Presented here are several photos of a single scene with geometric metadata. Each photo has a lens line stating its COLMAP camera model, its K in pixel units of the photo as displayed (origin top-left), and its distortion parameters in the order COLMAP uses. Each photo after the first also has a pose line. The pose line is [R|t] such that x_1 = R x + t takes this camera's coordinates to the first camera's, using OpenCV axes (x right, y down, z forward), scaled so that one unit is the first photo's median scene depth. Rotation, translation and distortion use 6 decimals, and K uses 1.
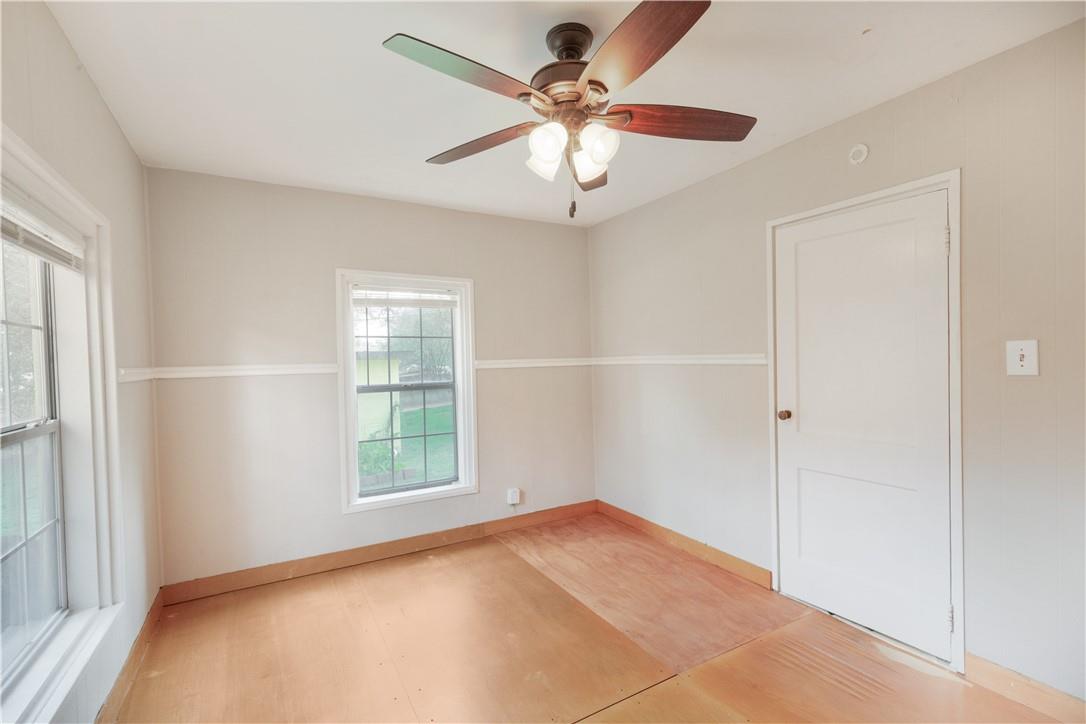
lens RADIAL K [[484.9, 0, 544.6], [0, 484.9, 368.6], [0, 0, 1]] dist [0.000851, -0.000150]
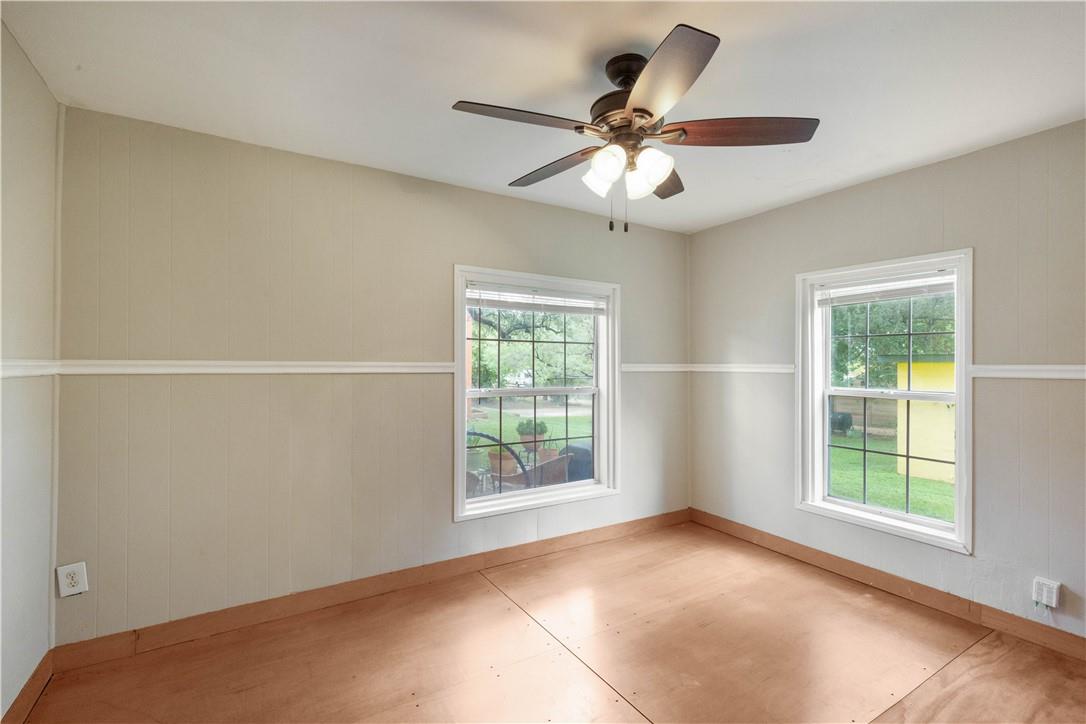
lens RADIAL K [[491.0, 0, 546.8], [0, 491.0, 363.3], [0, 0, 1]] dist [0.023086, -0.000413]
pose [[0.038427, 0.022283, -0.999013, 0.654413], [-0.022127, 0.999525, 0.021443, -0.024376], [0.999016, 0.021281, 0.038902, 0.430948]]
